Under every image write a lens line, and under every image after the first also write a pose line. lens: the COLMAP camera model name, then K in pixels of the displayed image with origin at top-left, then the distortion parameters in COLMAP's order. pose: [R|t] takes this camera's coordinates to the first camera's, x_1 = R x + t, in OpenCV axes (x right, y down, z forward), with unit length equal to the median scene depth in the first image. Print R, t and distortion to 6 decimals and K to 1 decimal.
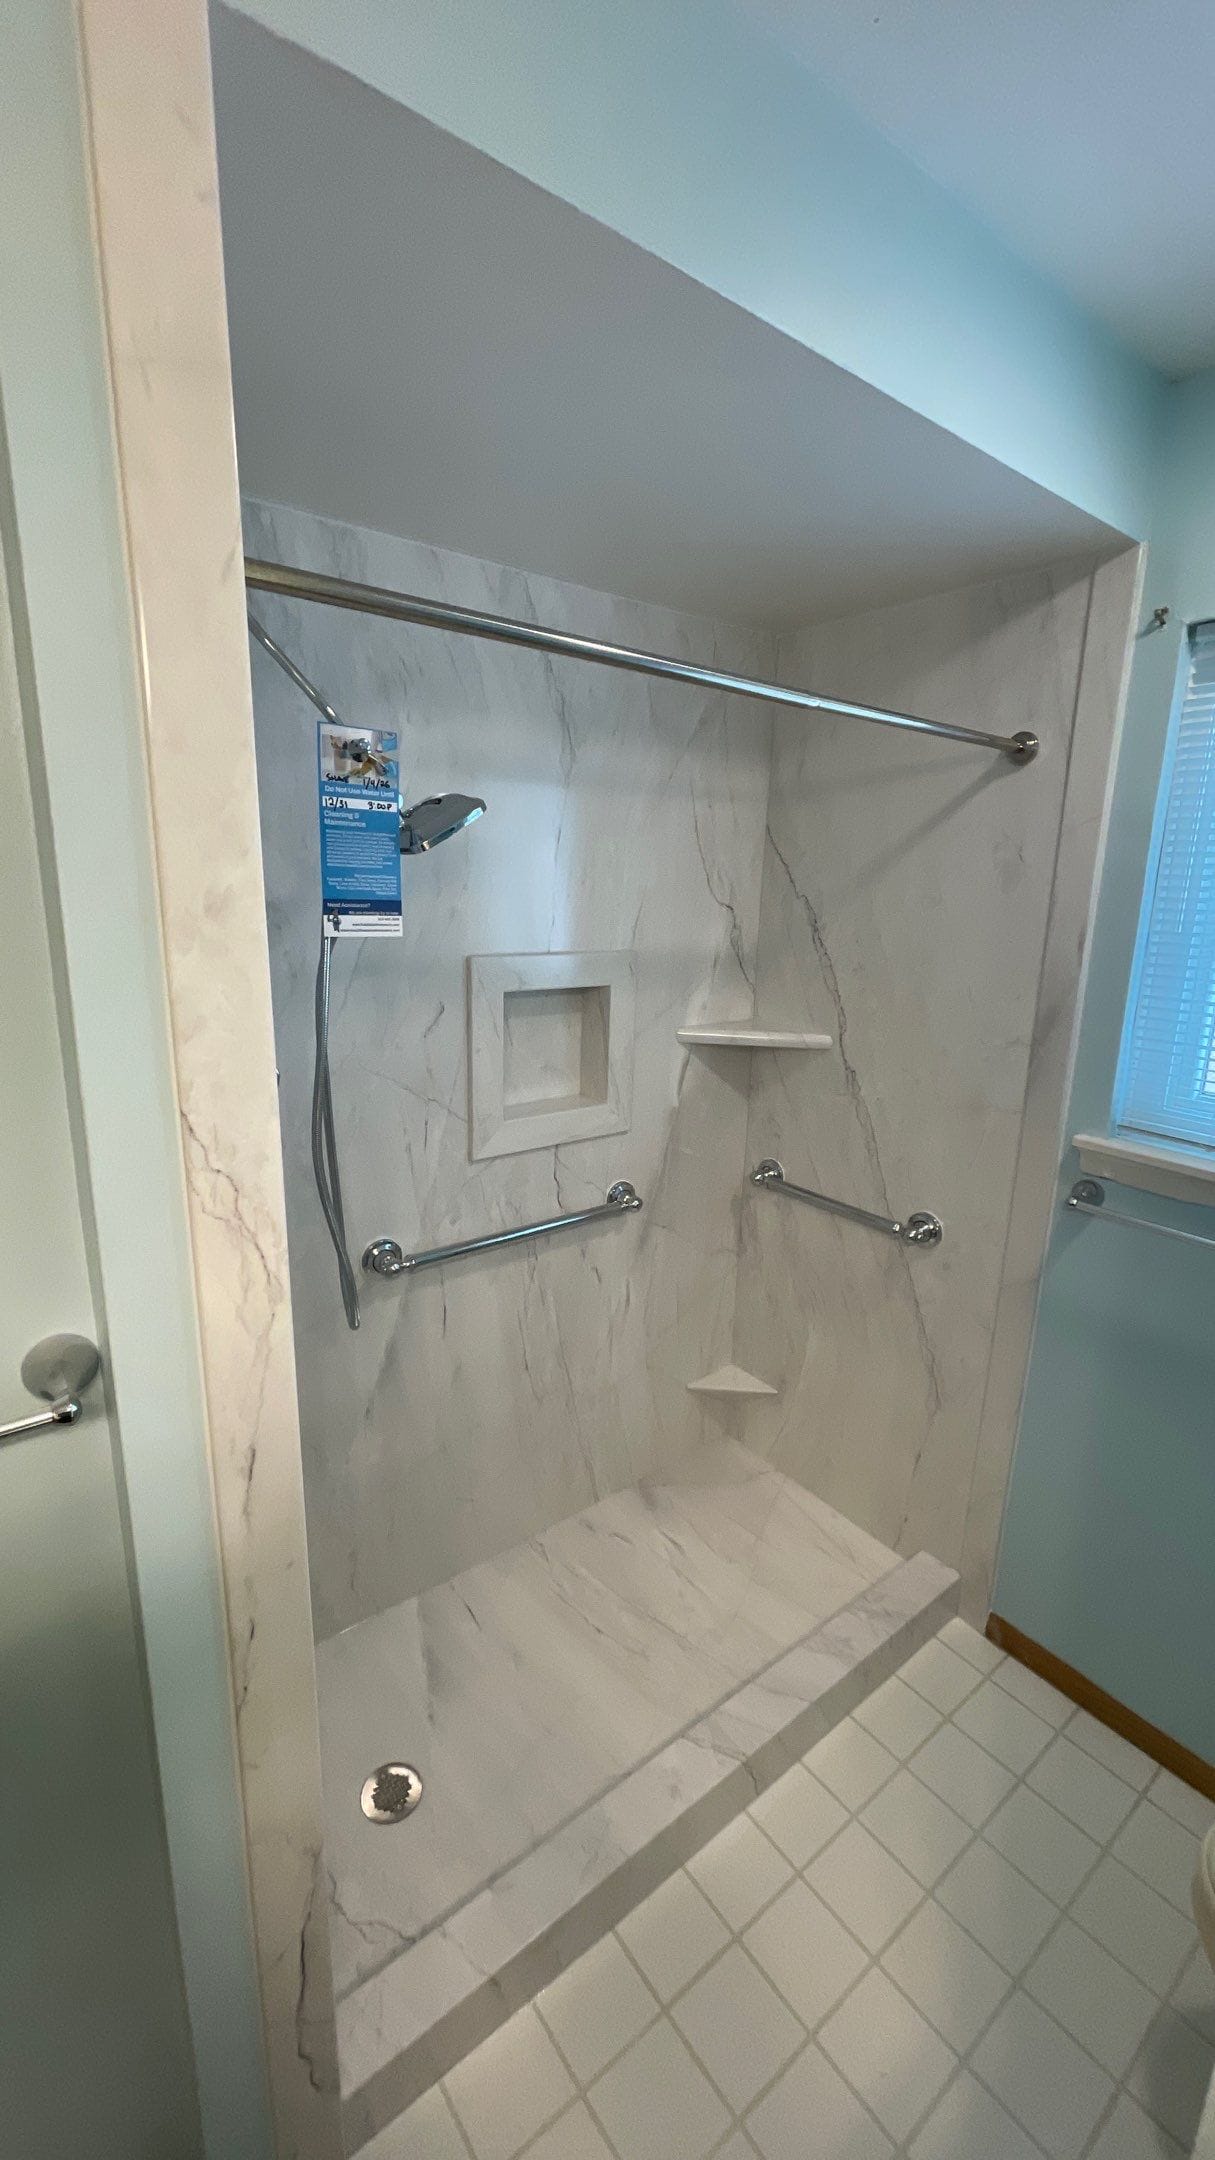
lens RADIAL K [[866.9, 0, 615.3], [0, 866.9, 1079.8], [0, 0, 1]] dist [-0.001647, -0.000110]
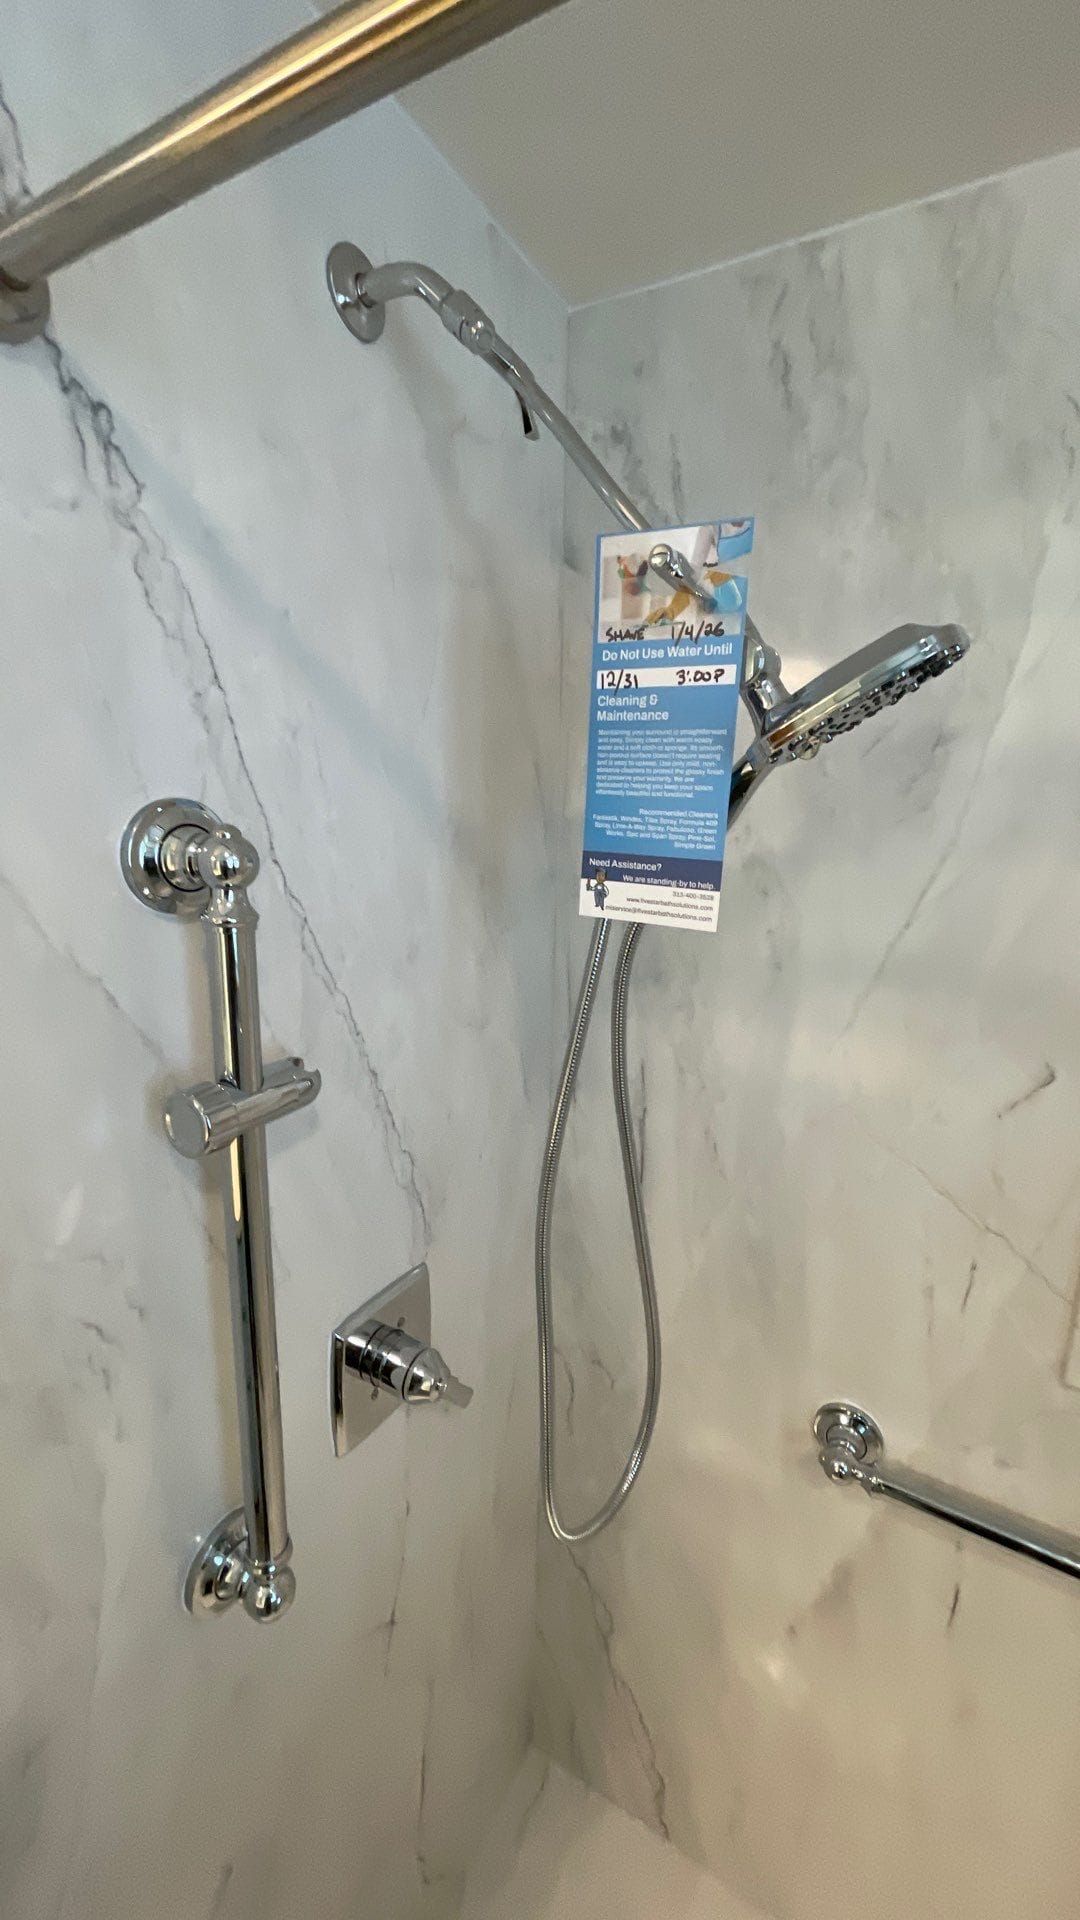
lens RADIAL K [[770.6, 0, 546.9], [0, 770.6, 959.9], [0, 0, 1]] dist [-0.001647, -0.000110]
pose [[0.377594, 0.172517, -0.909759, 0.126944], [-0.228413, 0.969484, 0.089040, -0.168855], [0.897357, 0.174180, 0.405476, 0.739974]]
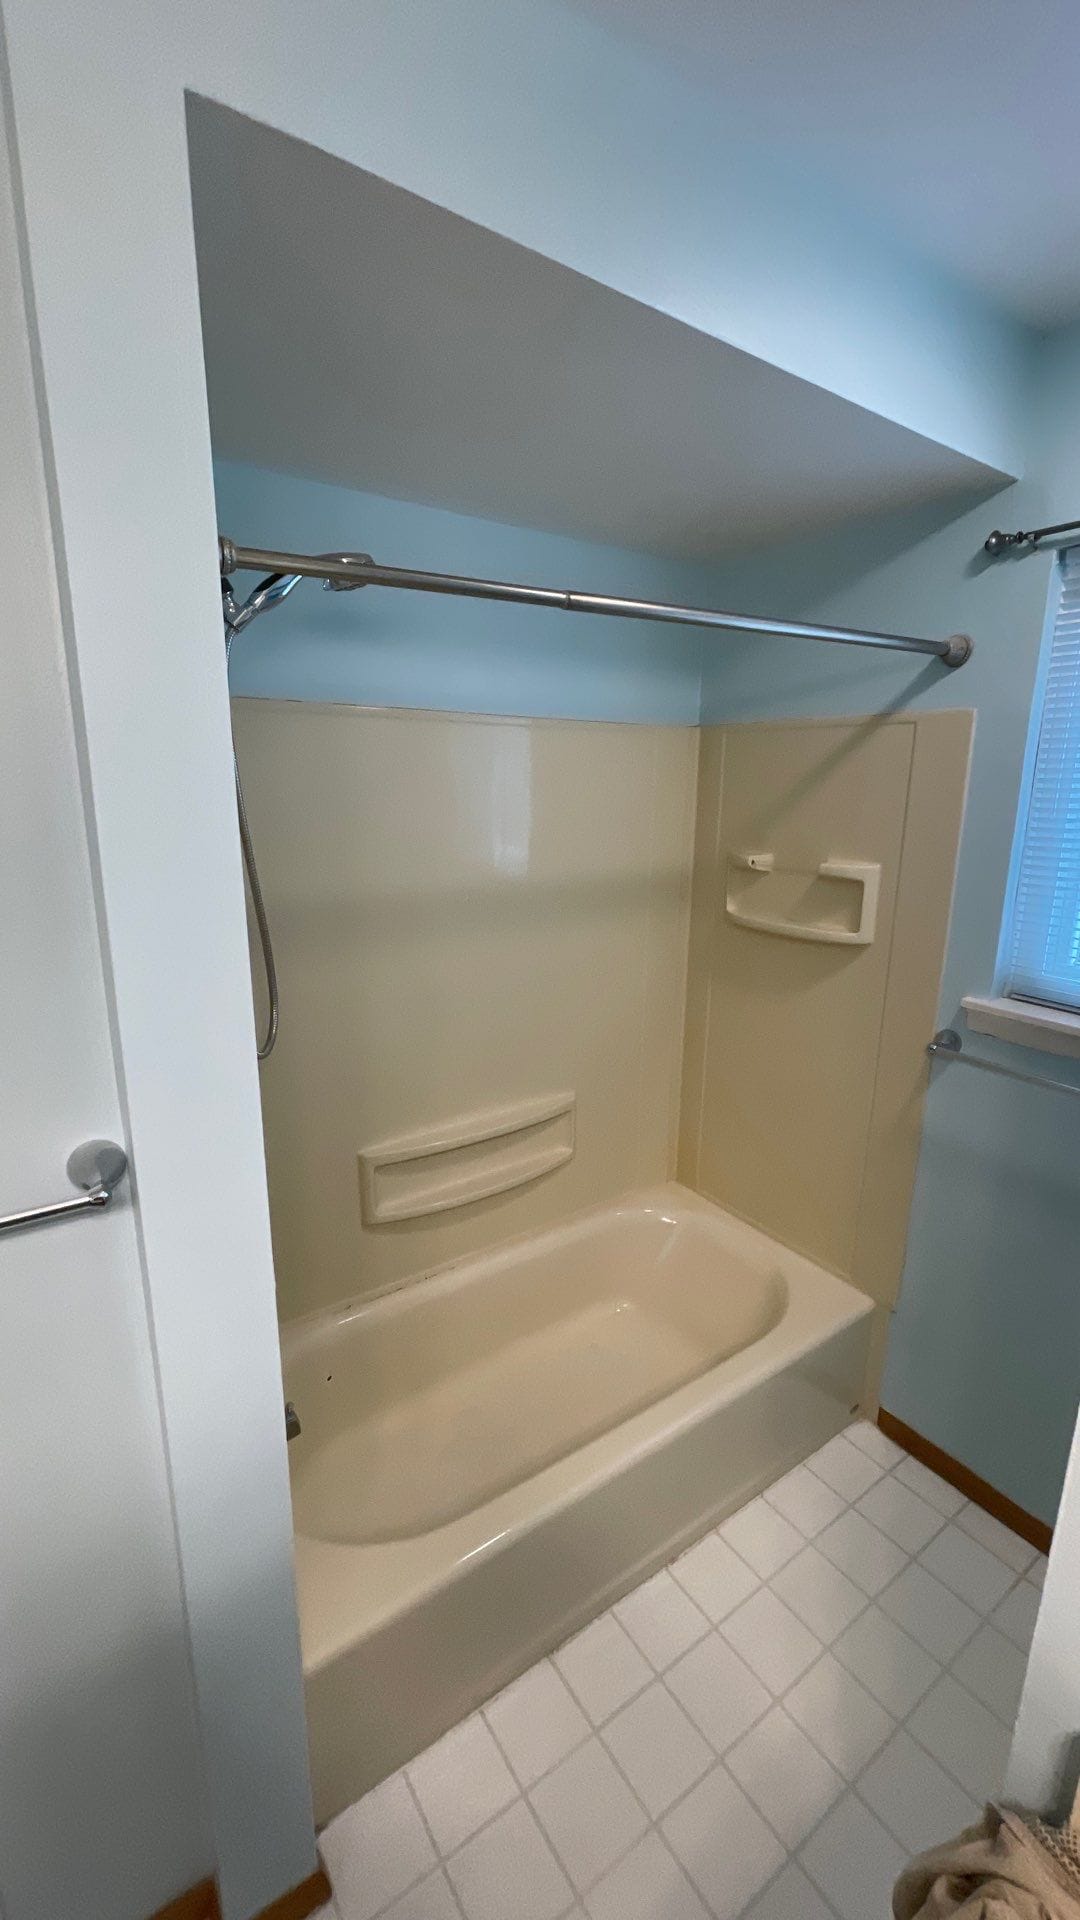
lens RADIAL K [[770.6, 0, 546.9], [0, 770.6, 959.9], [0, 0, 1]] dist [-0.001647, -0.000110]
pose [[0.998811, 0.001297, -0.048730, 0.040545], [-0.001052, 0.999987, 0.005035, 0.012384], [0.048735, -0.004978, 0.998799, -0.051093]]
